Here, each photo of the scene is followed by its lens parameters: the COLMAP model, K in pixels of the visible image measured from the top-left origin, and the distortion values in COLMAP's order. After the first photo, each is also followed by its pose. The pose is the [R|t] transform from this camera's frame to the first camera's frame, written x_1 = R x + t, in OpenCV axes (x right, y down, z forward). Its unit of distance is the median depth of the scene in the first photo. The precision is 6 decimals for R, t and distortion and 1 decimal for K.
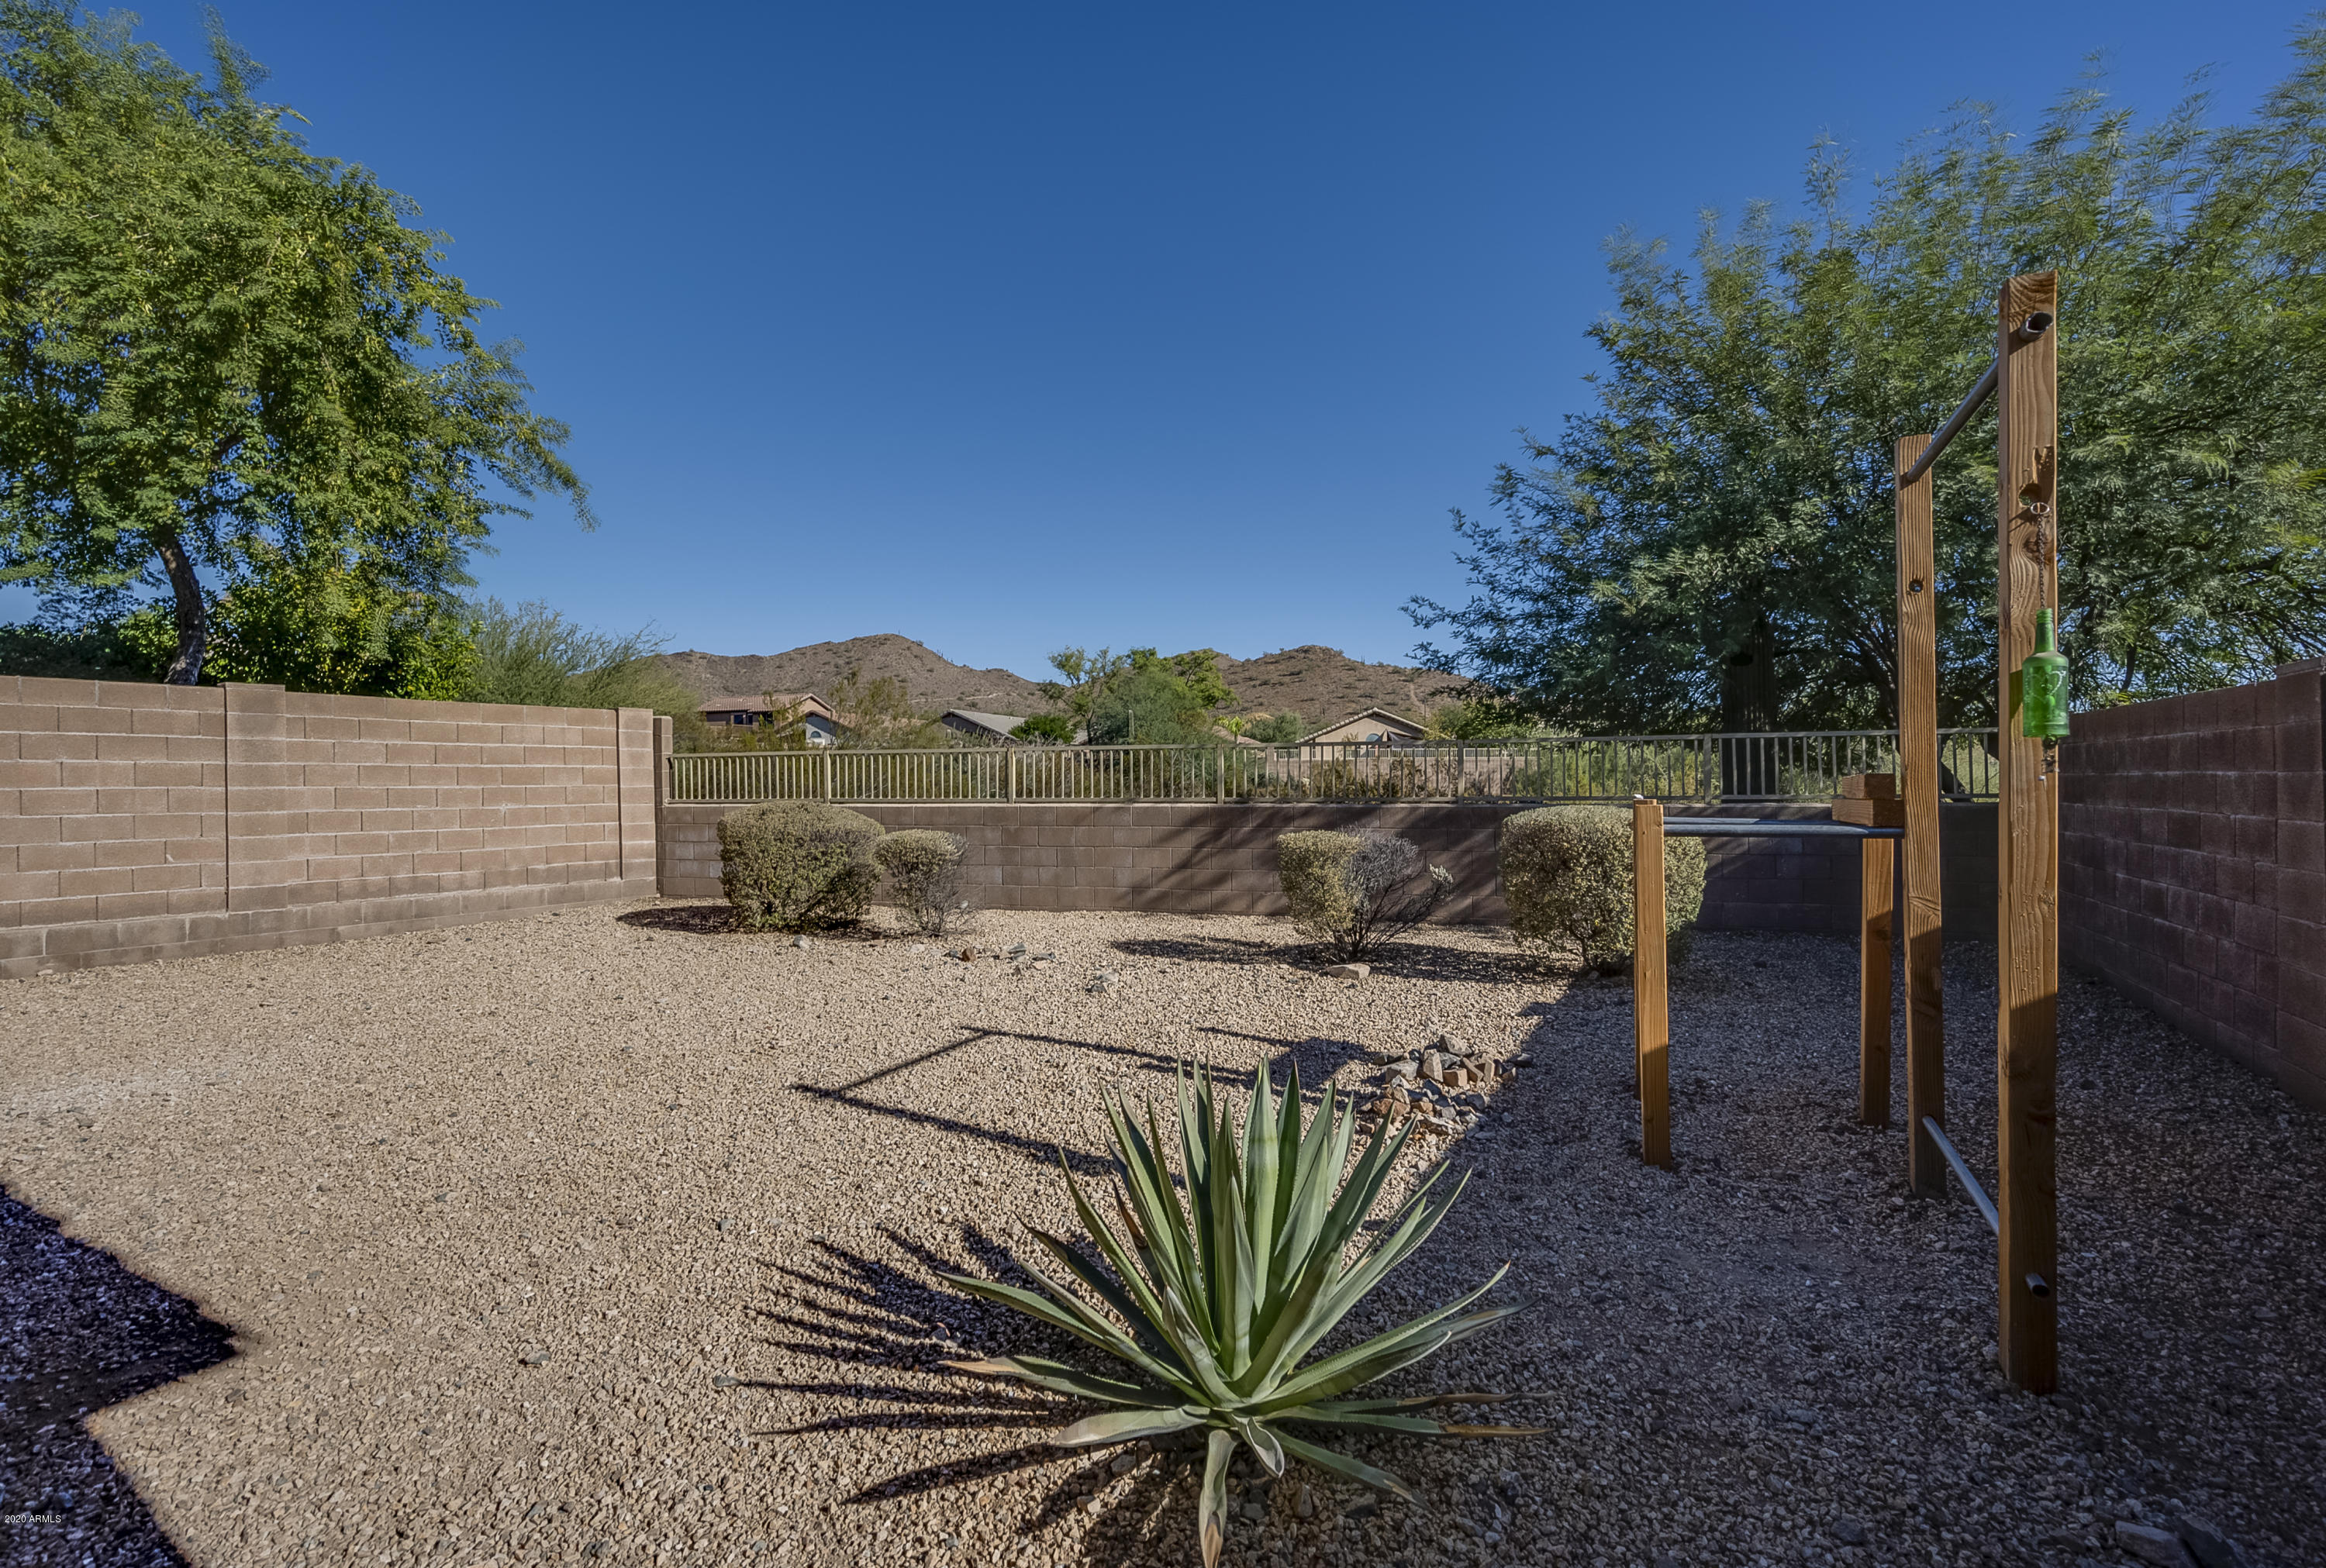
lens RADIAL K [[1029.5, 0, 1168.6], [0, 1029.5, 773.3], [0, 0, 1]] dist [-0.013633, 0.000006]
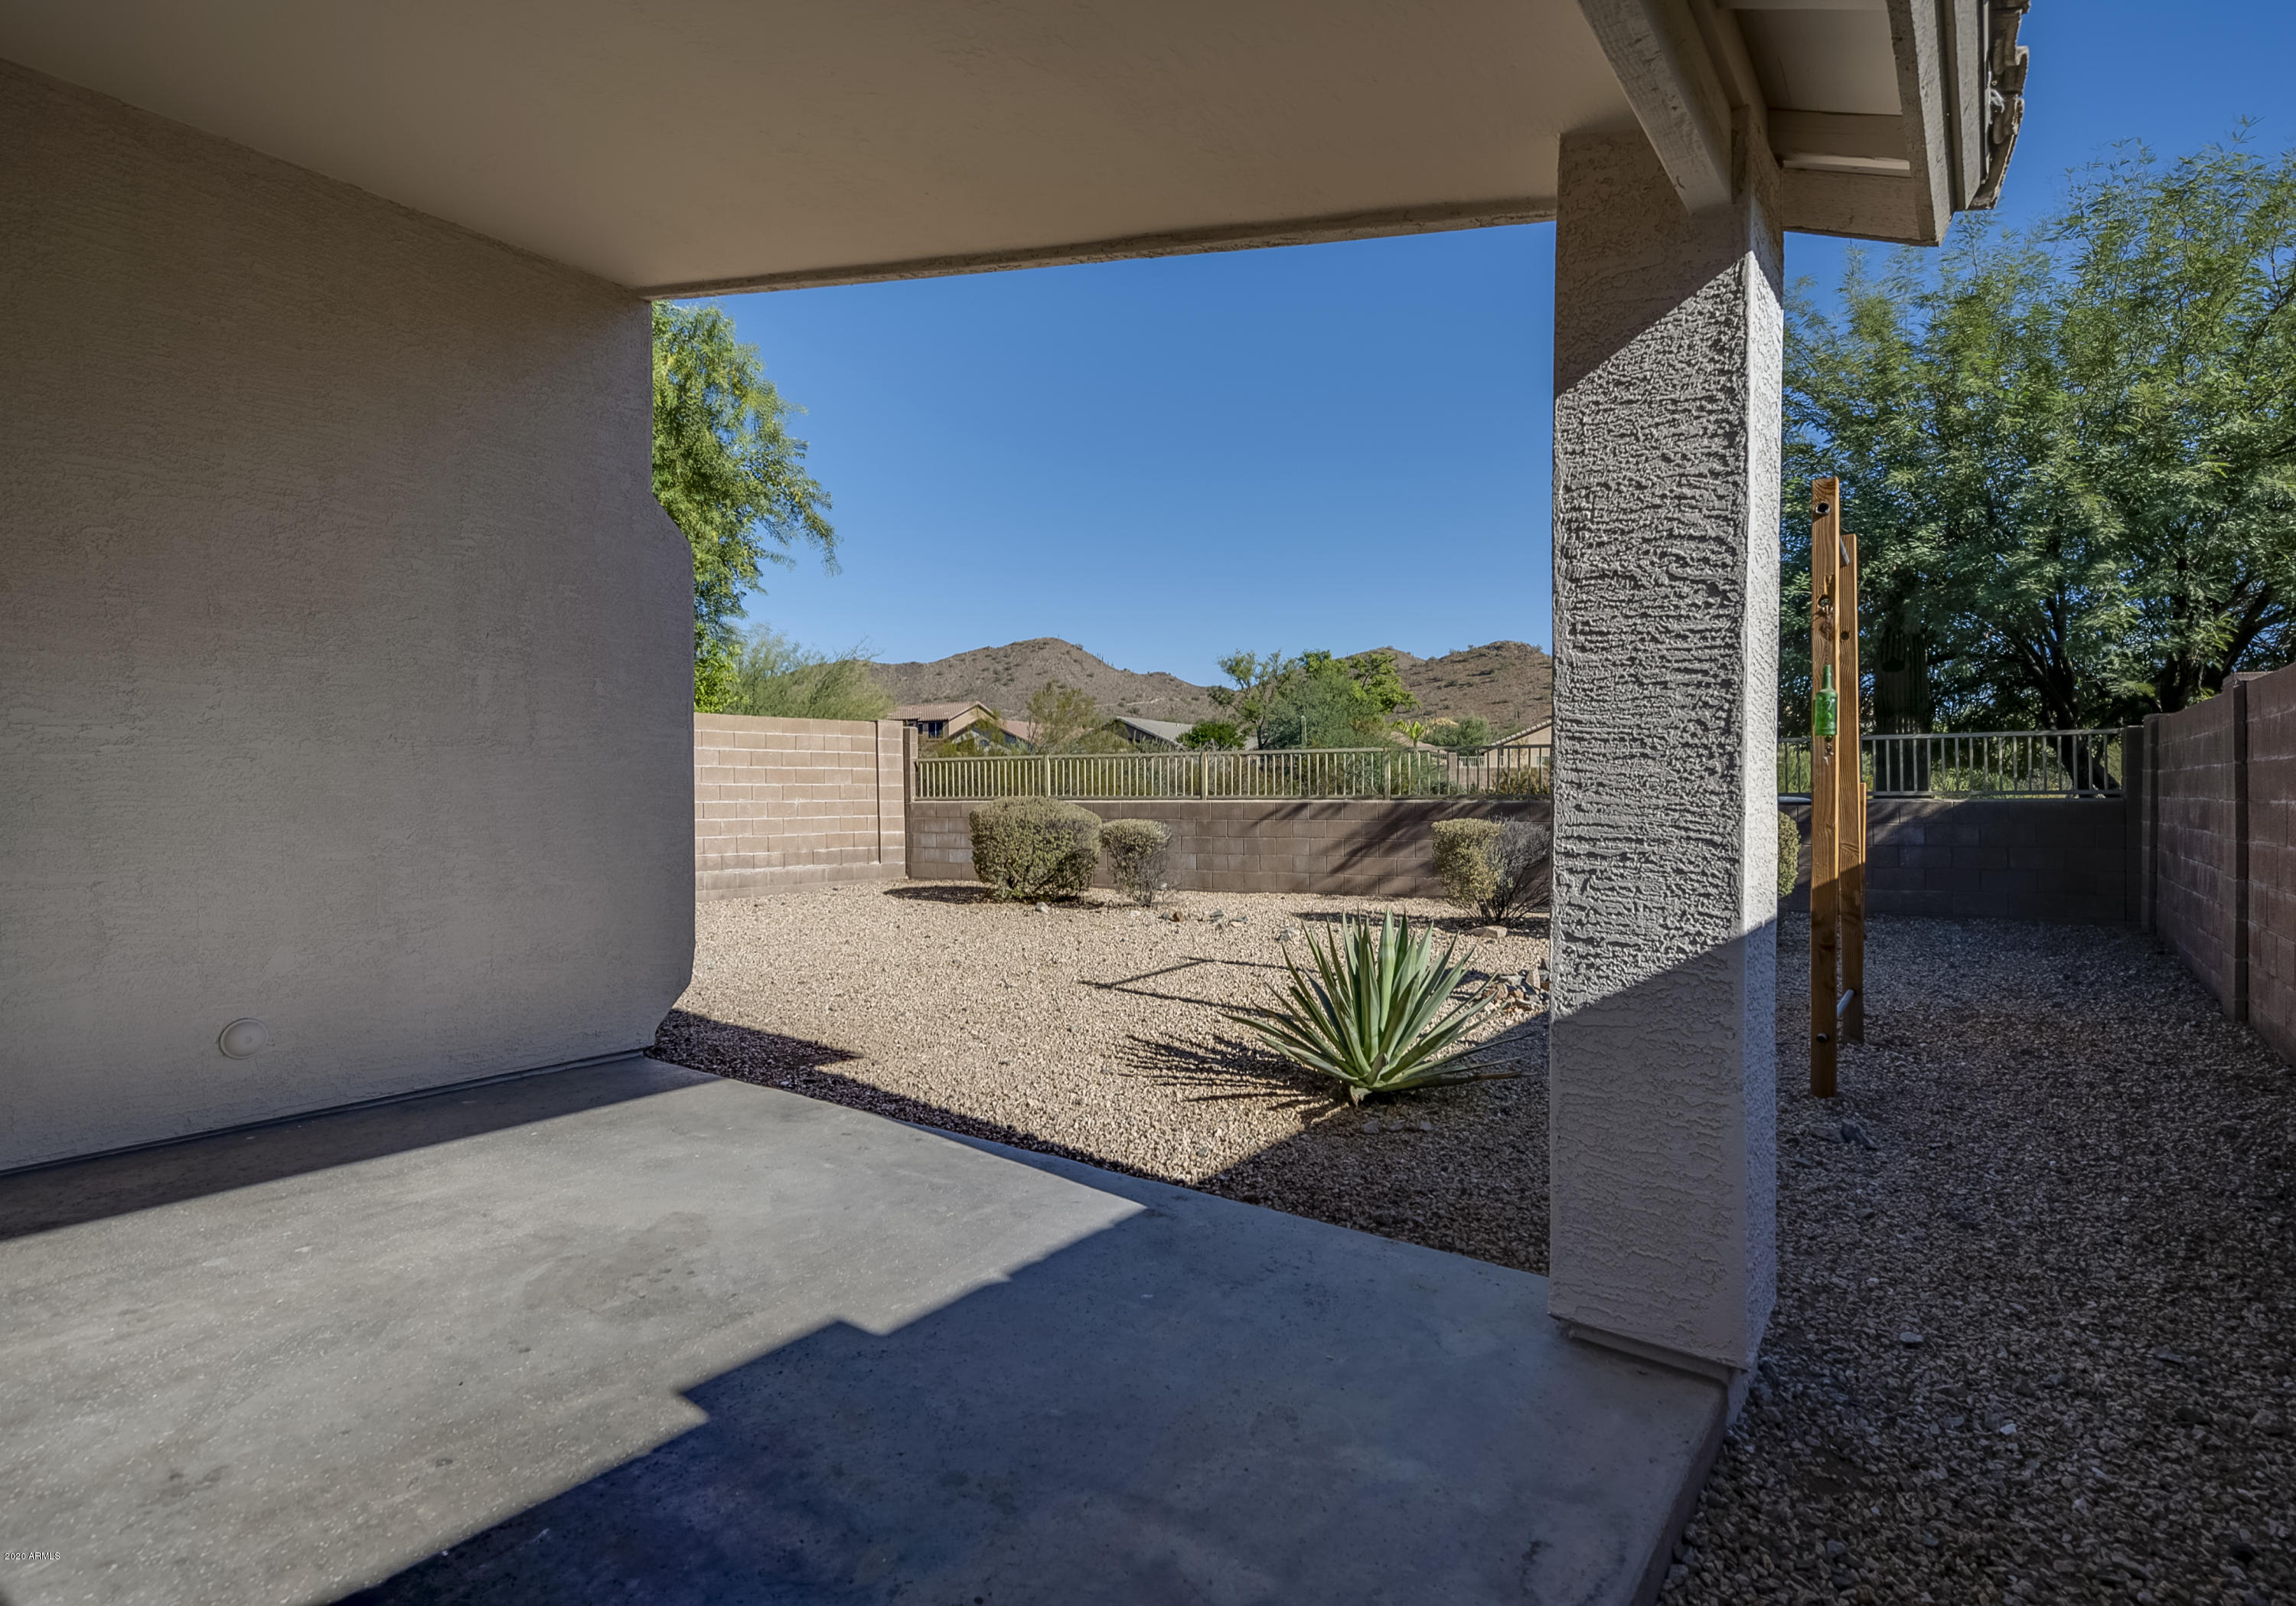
lens RADIAL K [[1102.9, 0, 1159.4], [0, 1102.9, 795.1], [0, 0, 1]] dist [0.000559, 0.001183]
pose [[0.986364, 0.002583, -0.164558, 0.002298], [-0.000828, 0.999942, 0.010732, 0.011073], [0.164576, -0.010449, 0.986309, -0.248703]]
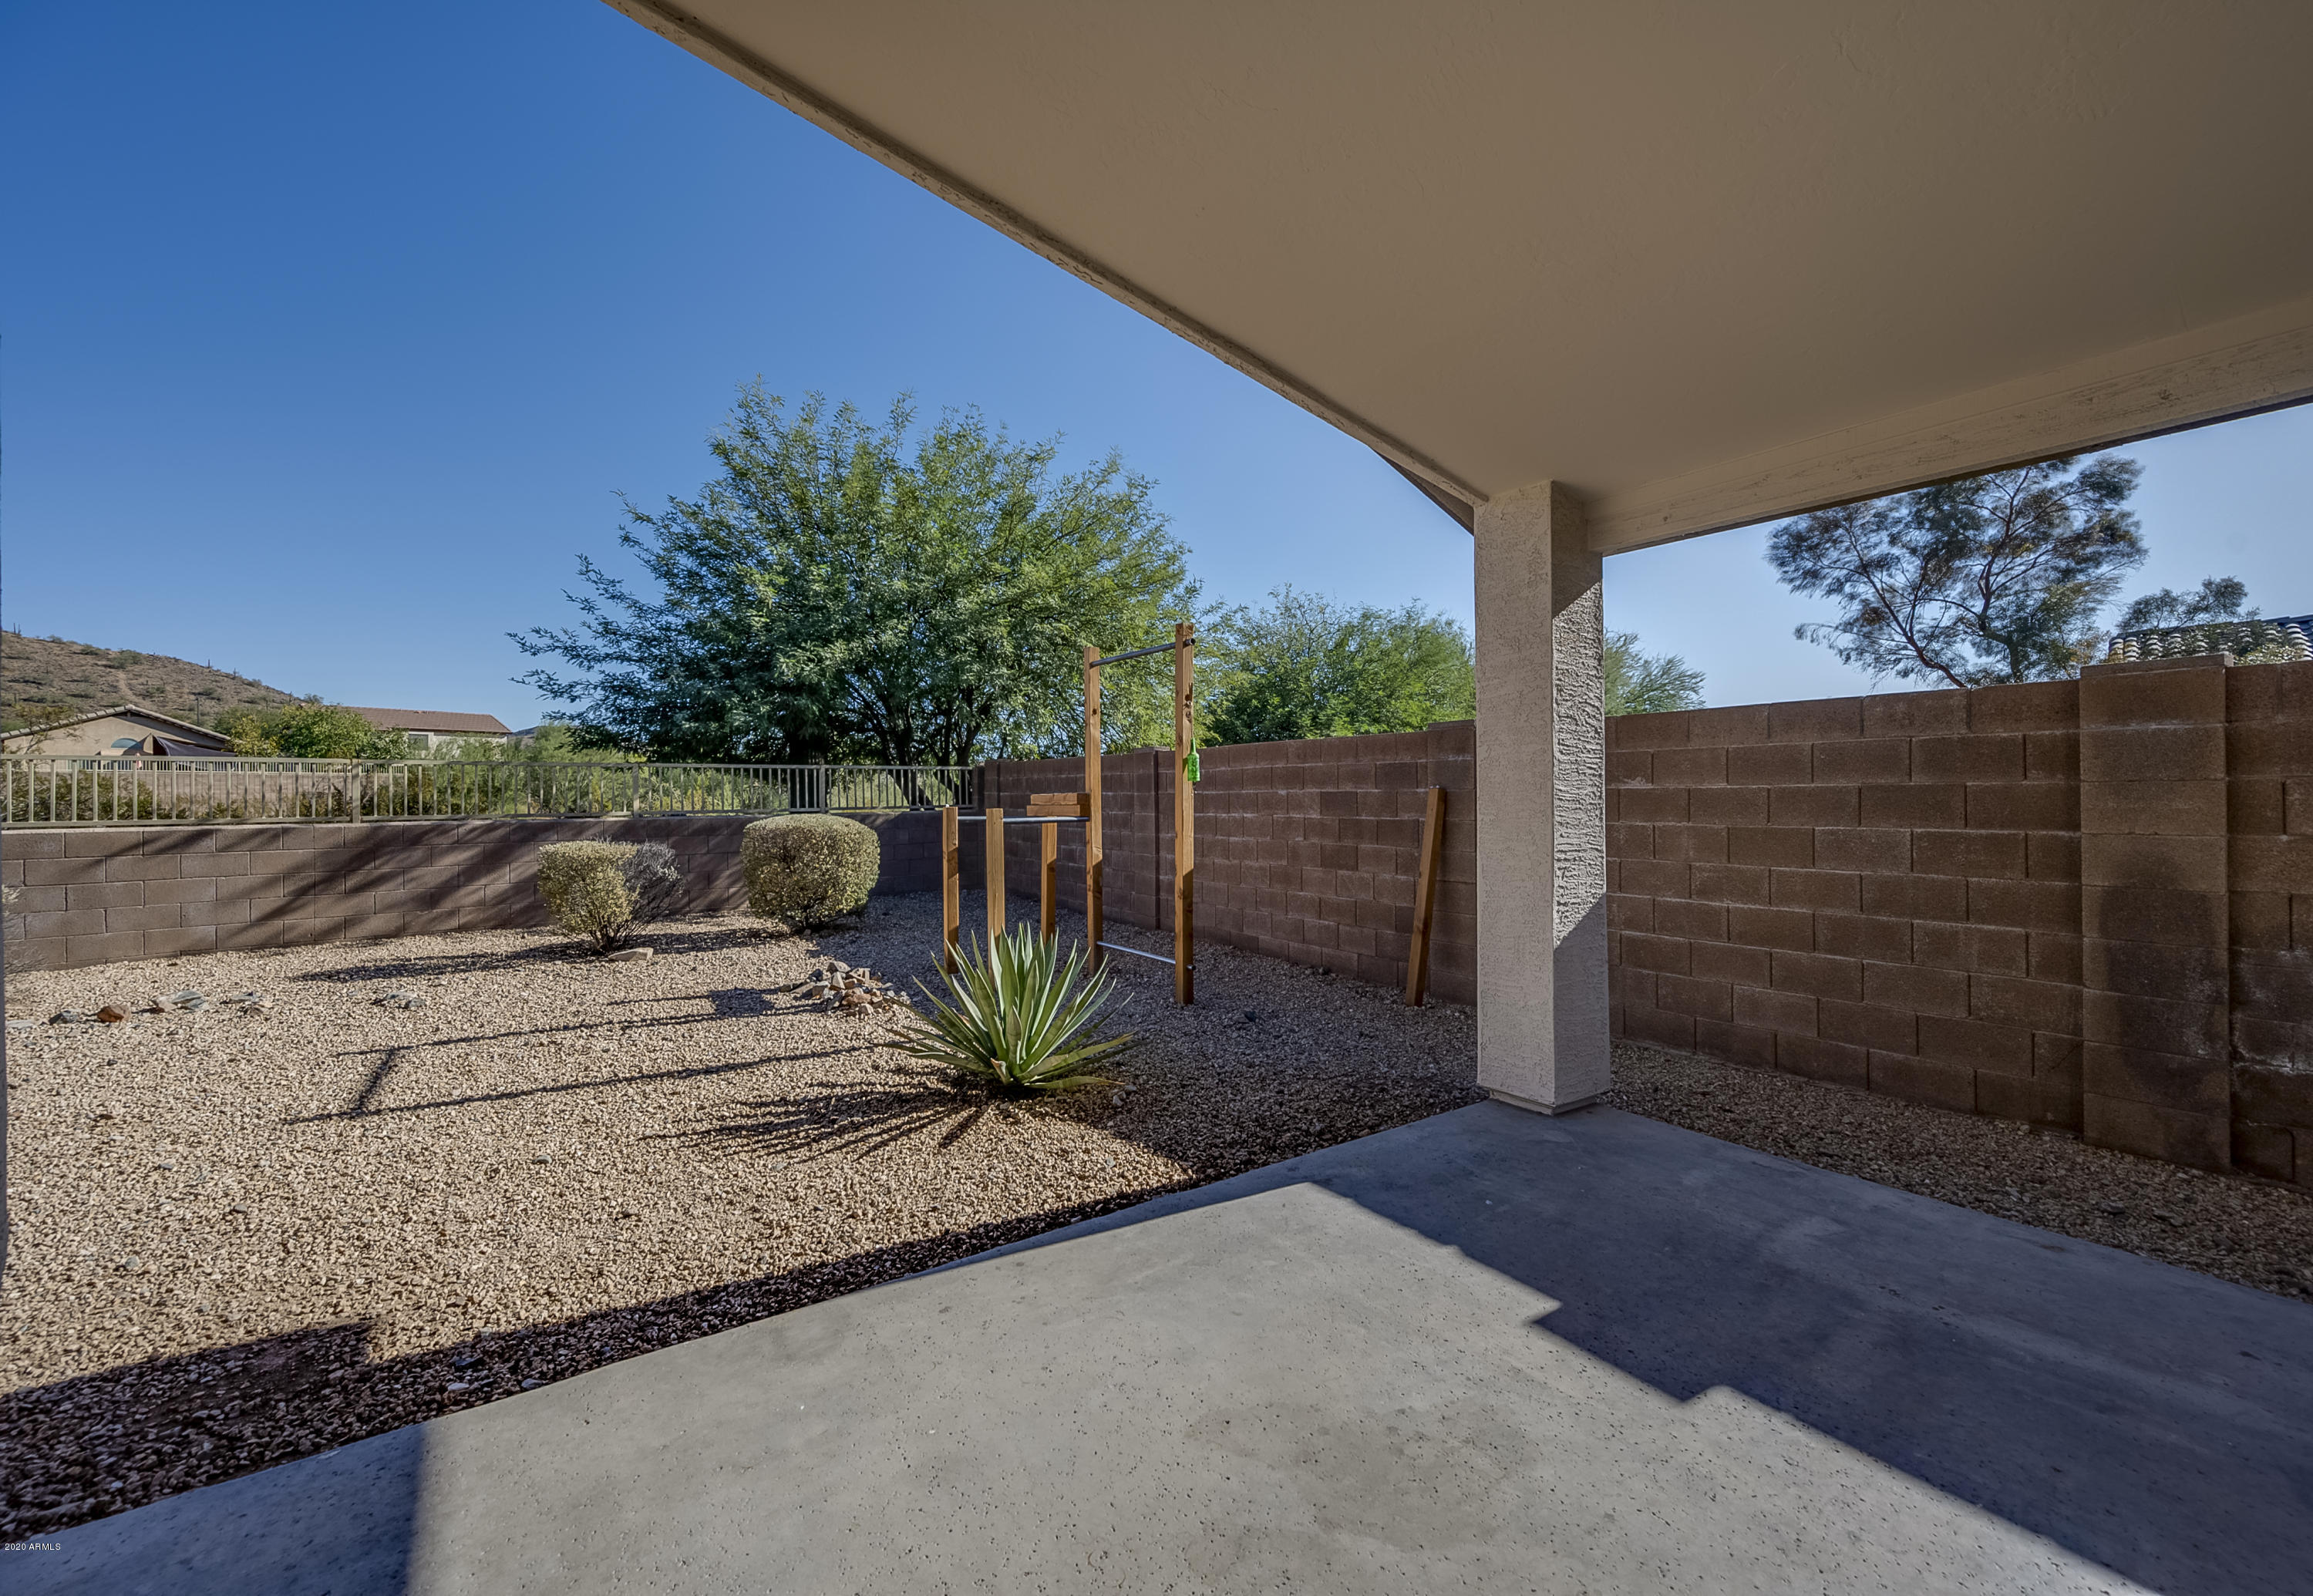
lens RADIAL K [[951.5, 0, 1160.6], [0, 951.5, 803.6], [0, 0, 1]] dist [0.000402, -0.000397]
pose [[0.488505, -0.004725, 0.872548, -0.346337], [-0.004600, 0.999957, 0.007990, 0.001509], [-0.872549, -0.007917, 0.488463, -0.059577]]
